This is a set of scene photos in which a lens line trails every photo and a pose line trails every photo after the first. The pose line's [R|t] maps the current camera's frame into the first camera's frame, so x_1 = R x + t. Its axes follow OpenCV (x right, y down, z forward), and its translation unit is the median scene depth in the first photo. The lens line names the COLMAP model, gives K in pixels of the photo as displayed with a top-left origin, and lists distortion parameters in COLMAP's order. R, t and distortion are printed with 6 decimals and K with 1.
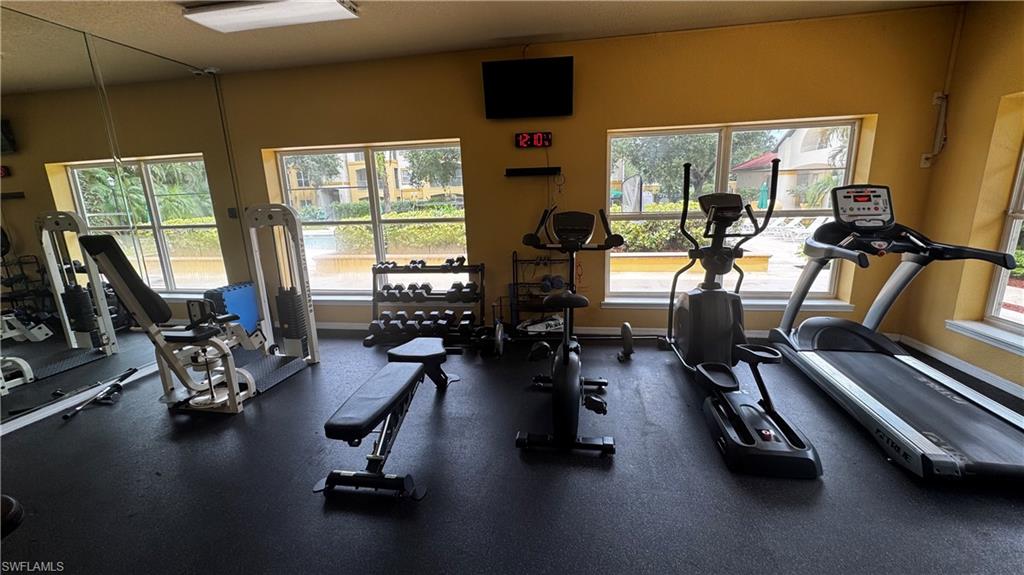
lens RADIAL K [[414.7, 0, 516.0], [0, 414.7, 286.7], [0, 0, 1]] dist [0.001856, 0.000115]
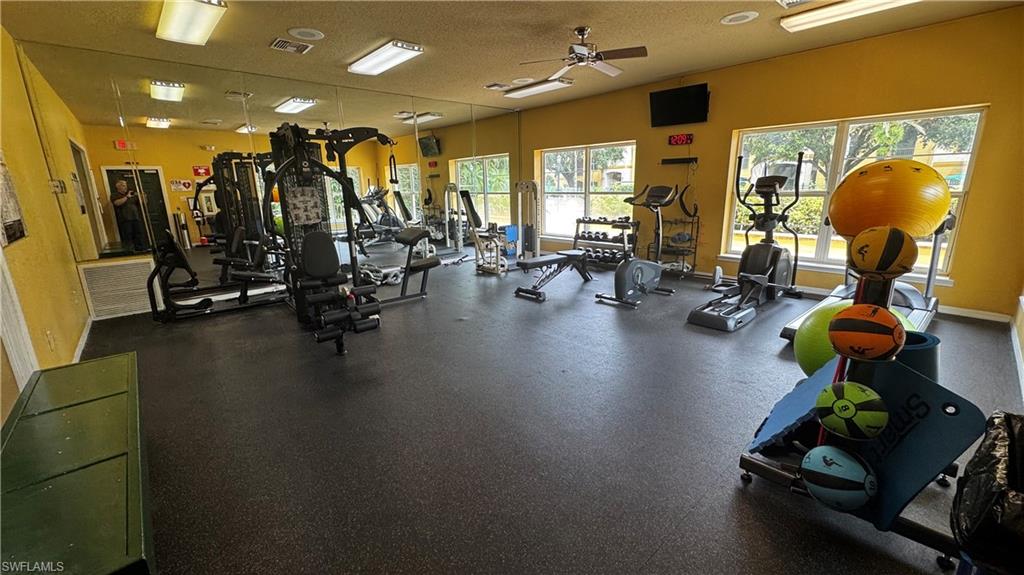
lens RADIAL K [[414.7, 0, 512.0], [0, 414.7, 286.0], [0, 0, 1]] dist [0.001856, 0.000115]
pose [[0.786953, 0.163603, -0.594928, 0.542516], [-0.141192, 0.986371, 0.084484, 0.127072], [0.600641, 0.017514, 0.799327, -0.552557]]
